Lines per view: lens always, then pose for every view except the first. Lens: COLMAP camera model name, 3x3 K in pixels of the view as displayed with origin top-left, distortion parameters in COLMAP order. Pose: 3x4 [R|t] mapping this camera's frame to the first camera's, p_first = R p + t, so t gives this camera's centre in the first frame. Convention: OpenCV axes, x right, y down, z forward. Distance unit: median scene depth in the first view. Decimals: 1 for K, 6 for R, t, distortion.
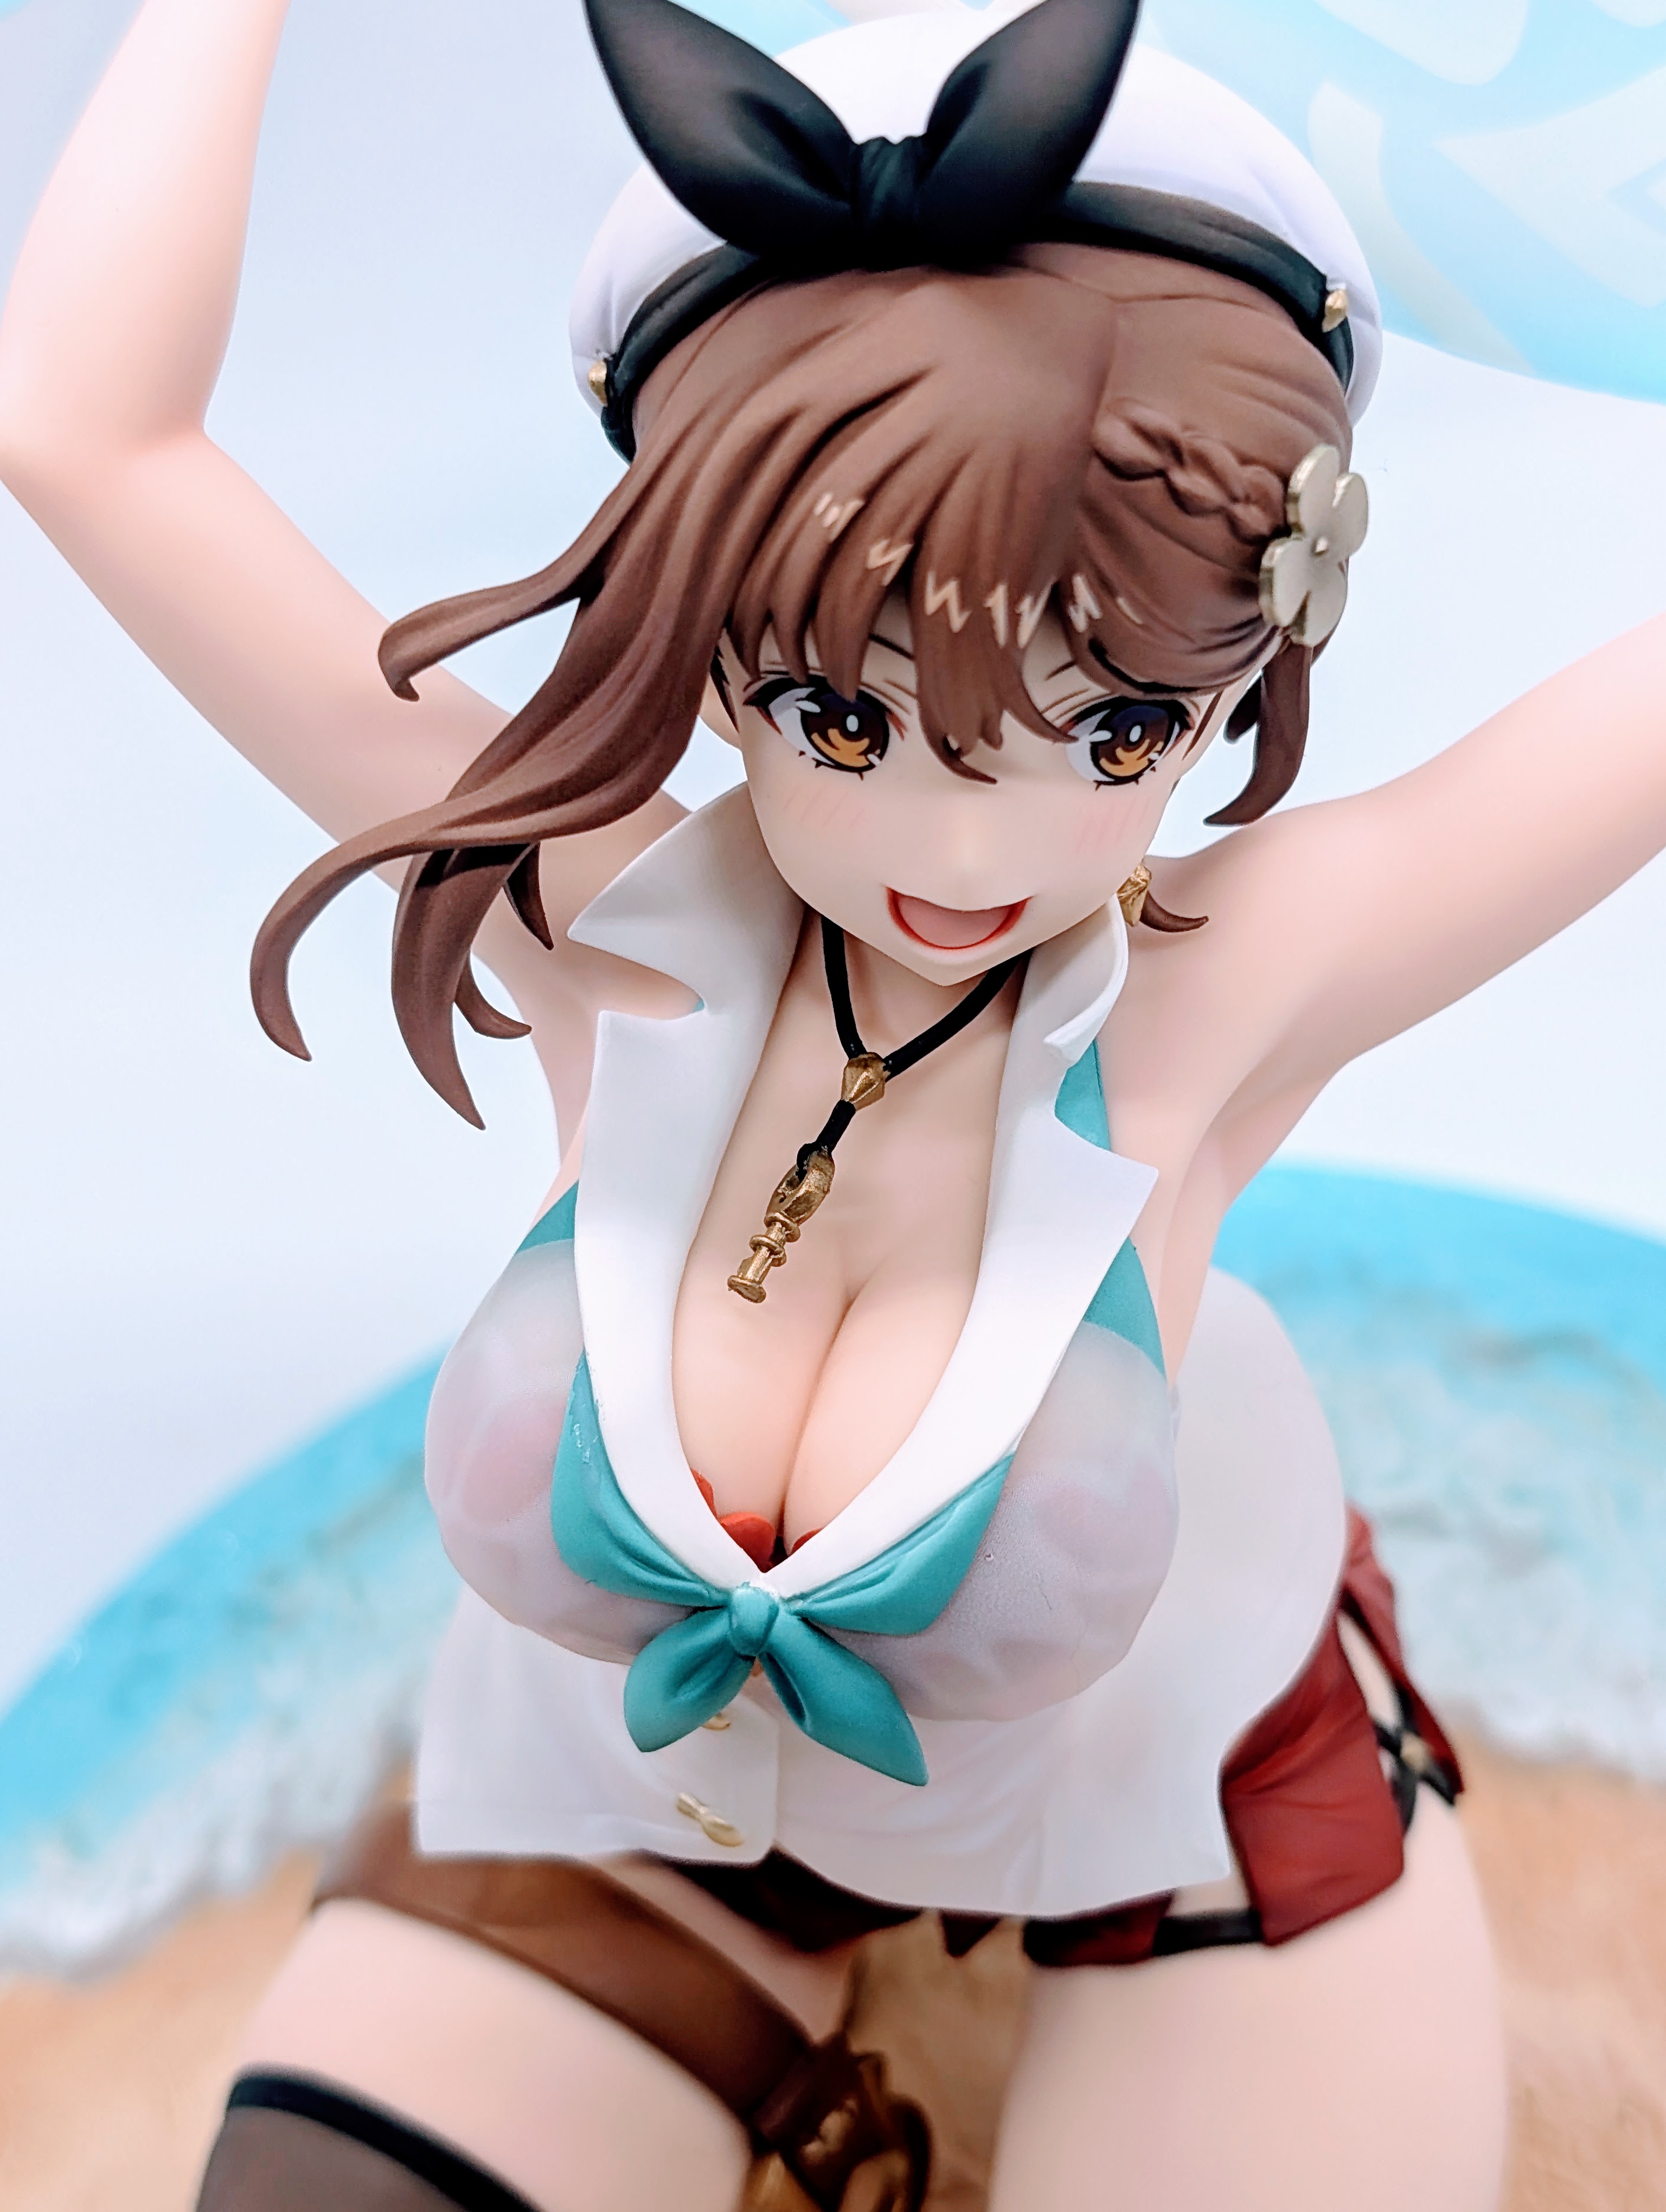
lens RADIAL K [[3596.7, 0, 911.4], [0, 3596.7, 1052.9], [0, 0, 1]] dist [0.120019, 0.000000]
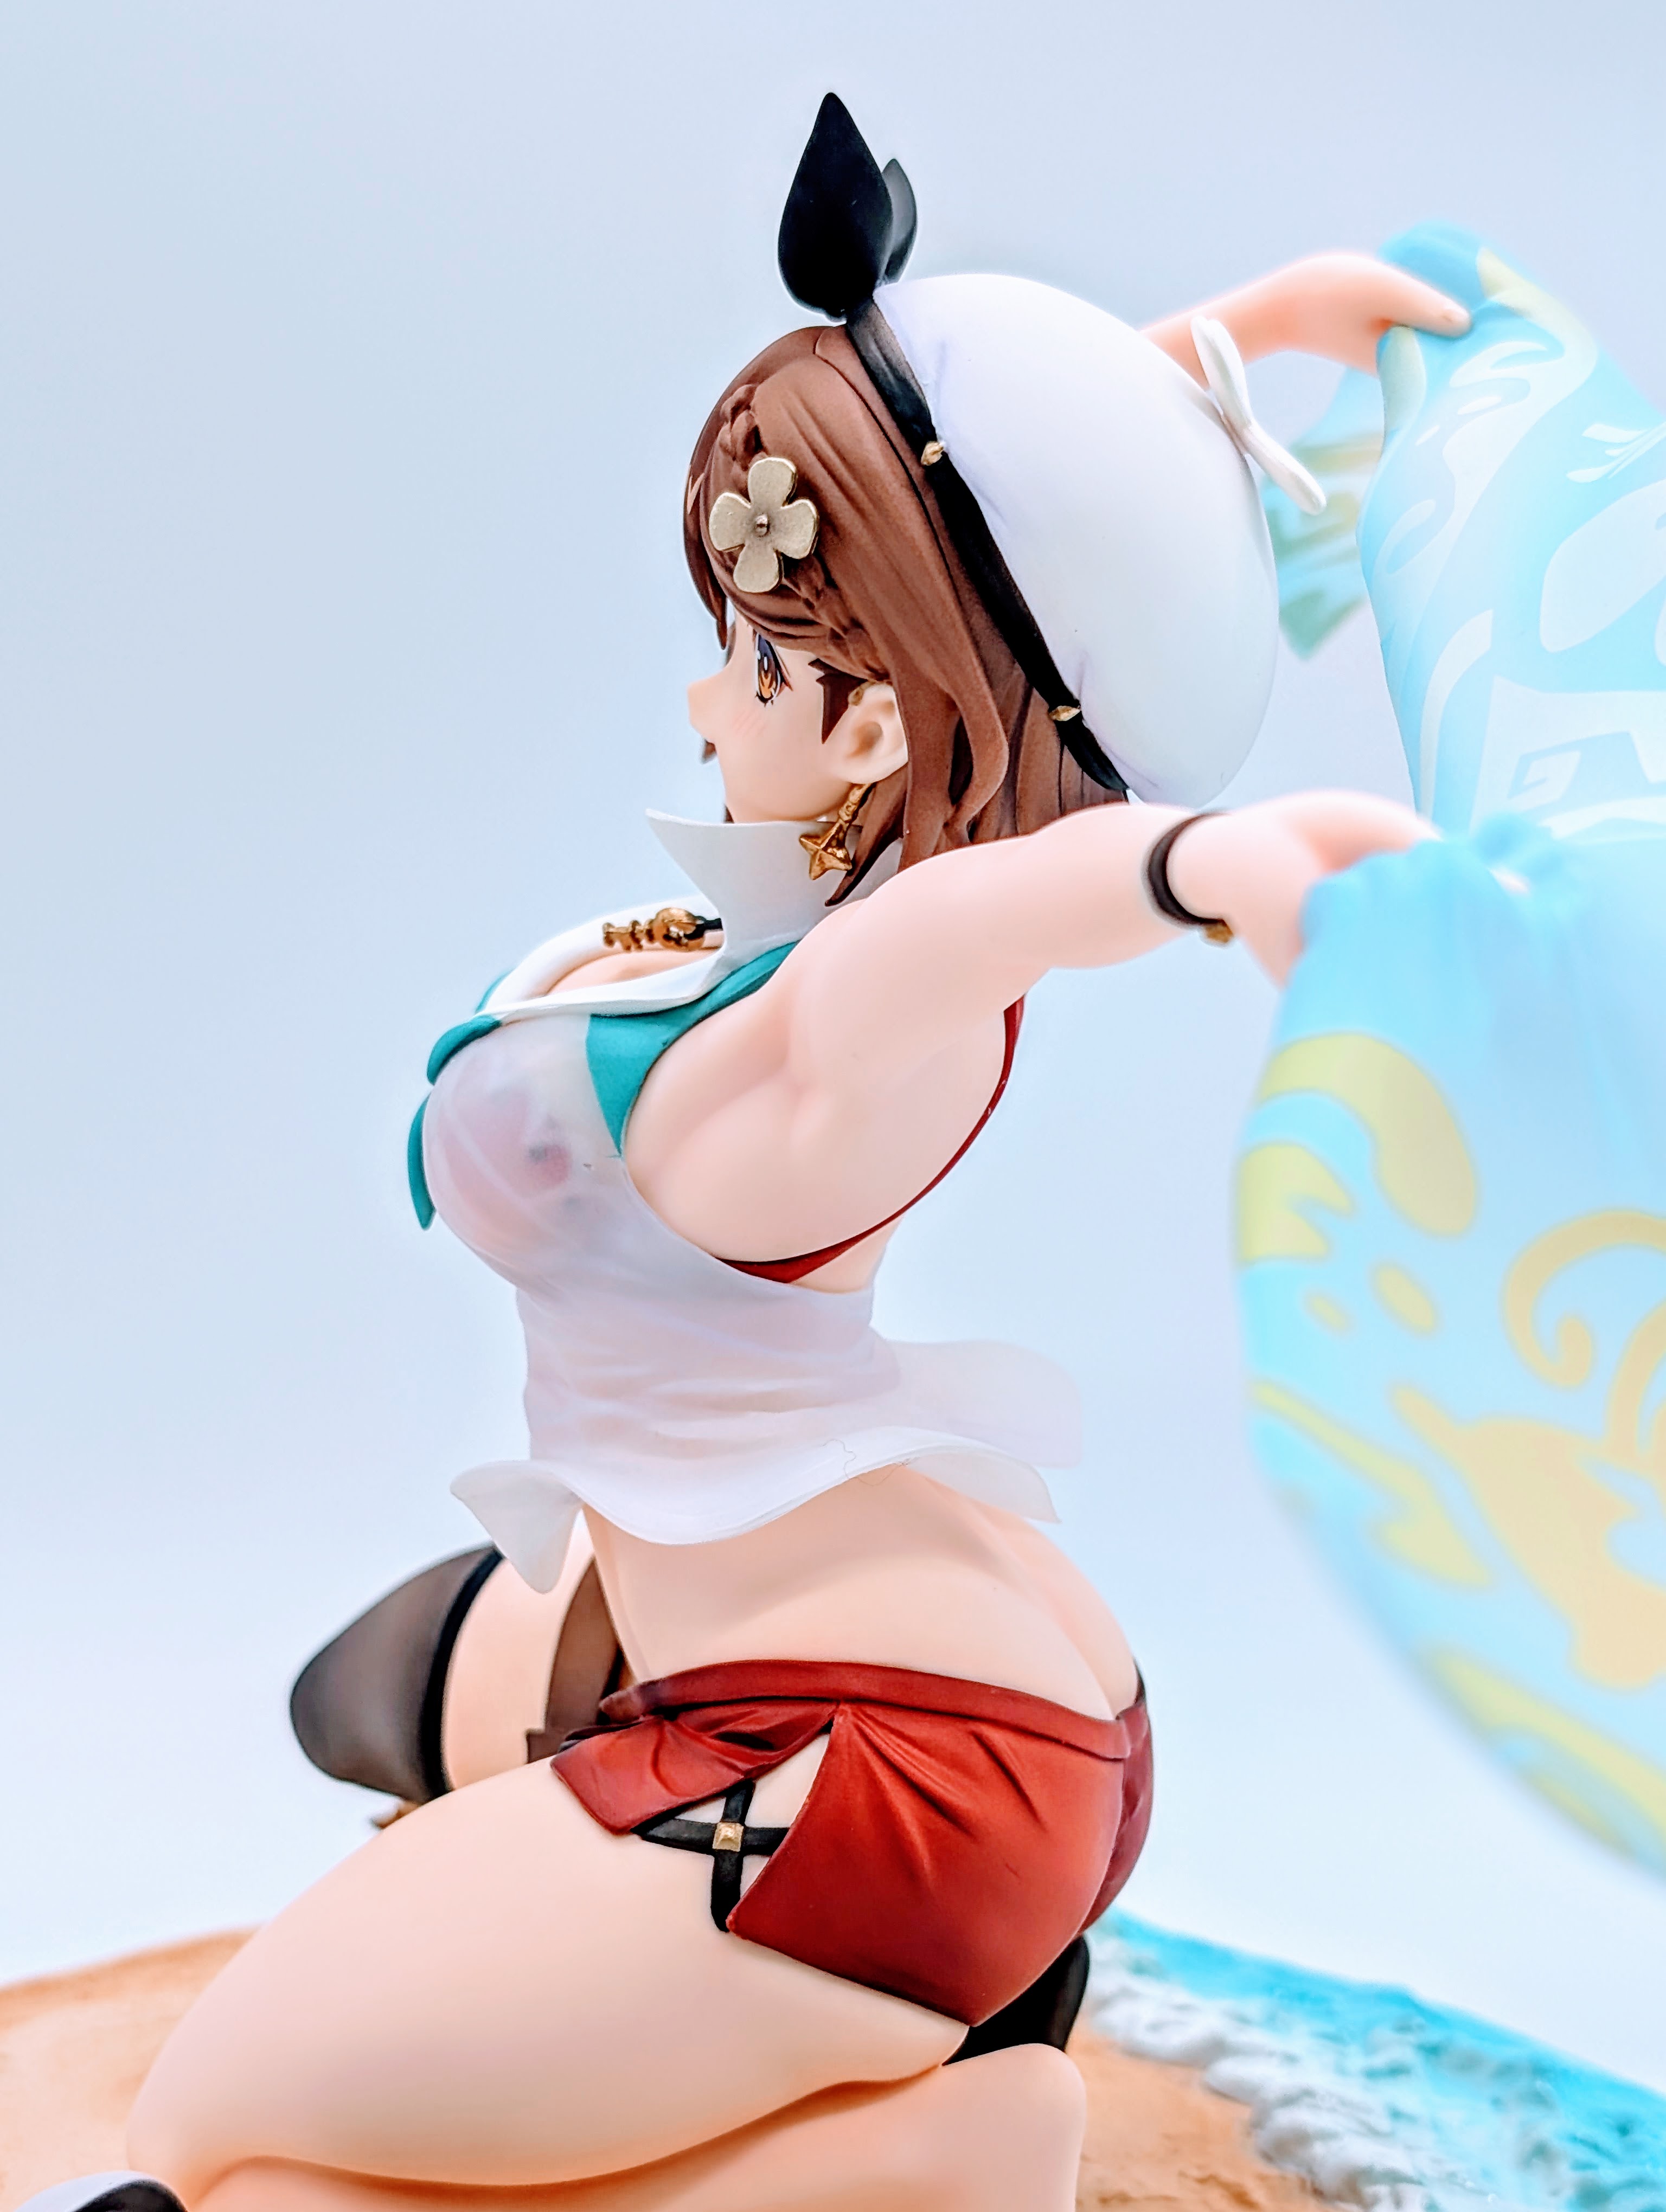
lens RADIAL K [[3596.7, 0, 892.2], [0, 3596.7, 1153.9], [0, 0, 1]] dist [0.120019, 0.000000]
pose [[-0.038728, 0.271510, -0.961656, 1.576196], [-0.708915, 0.670779, 0.217935, -0.318539], [0.704230, 0.690172, 0.166500, 0.929508]]
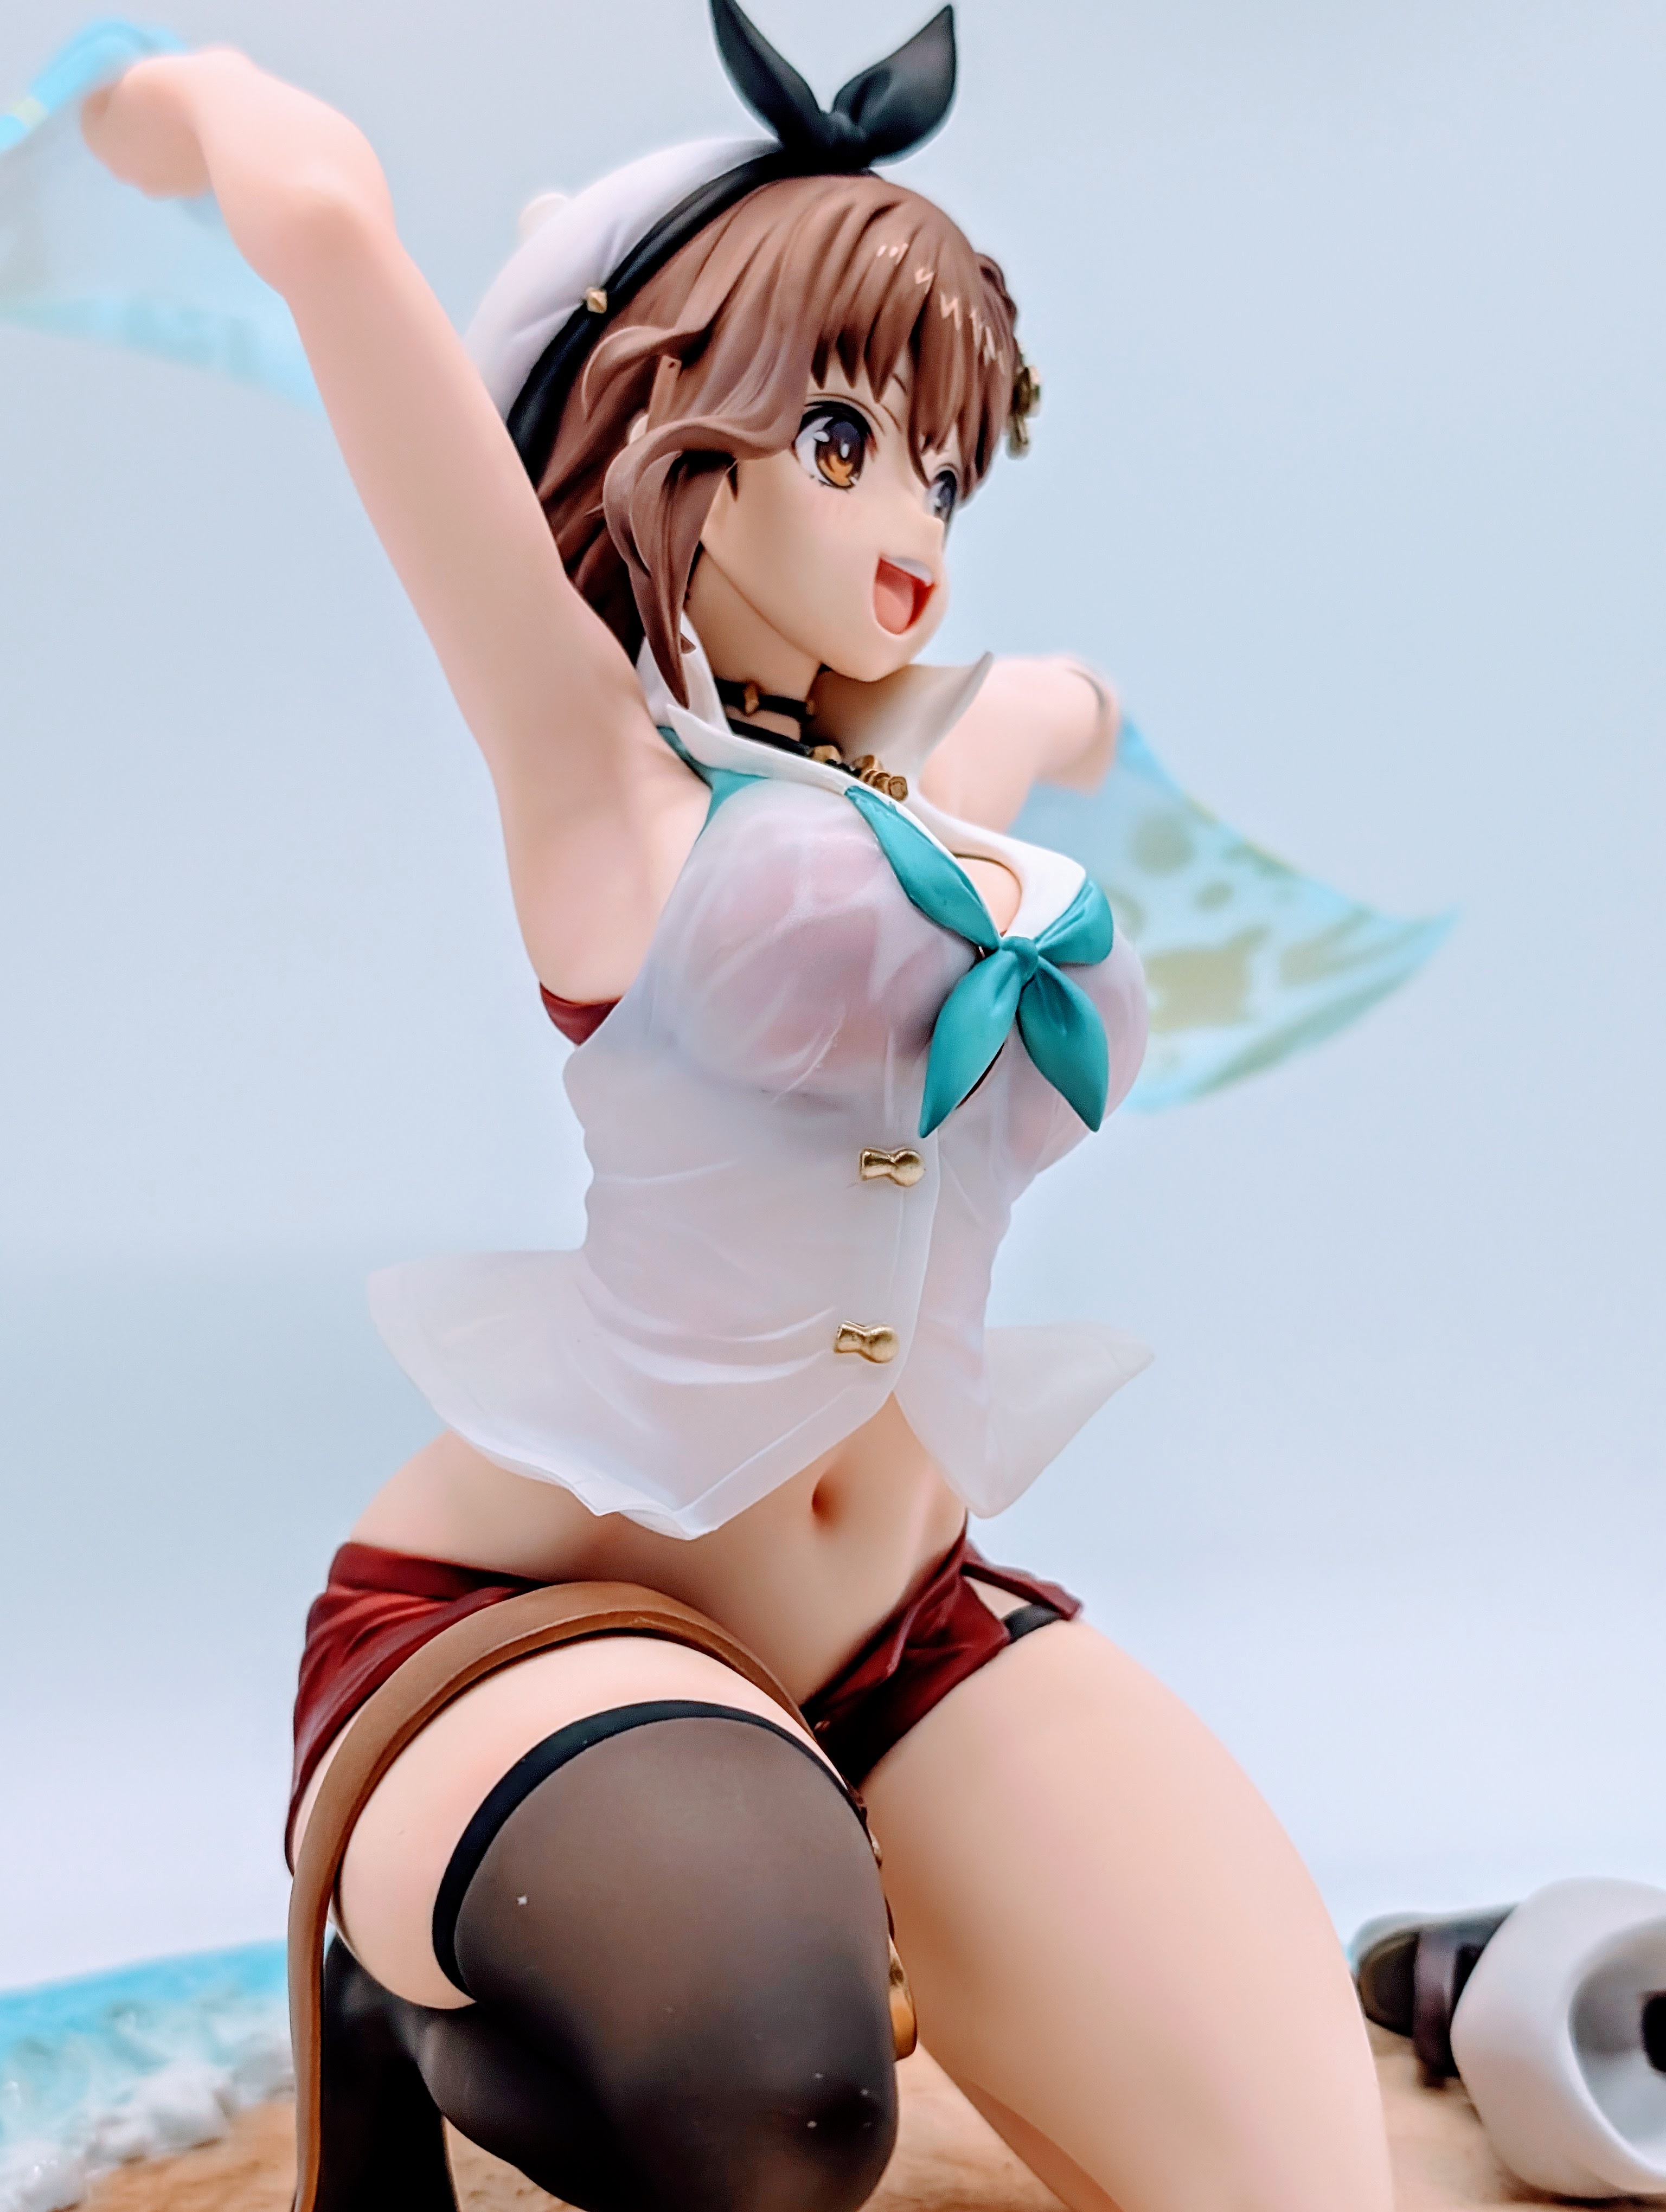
lens RADIAL K [[3596.7, 0, 824.5], [0, 3596.7, 1081.8], [0, 0, 1]] dist [0.120019, 0.000000]
pose [[0.628639, 0.103868, 0.770730, -1.182772], [0.458907, 0.750565, -0.475454, 0.841228], [-0.627867, 0.652583, 0.424169, 0.519844]]
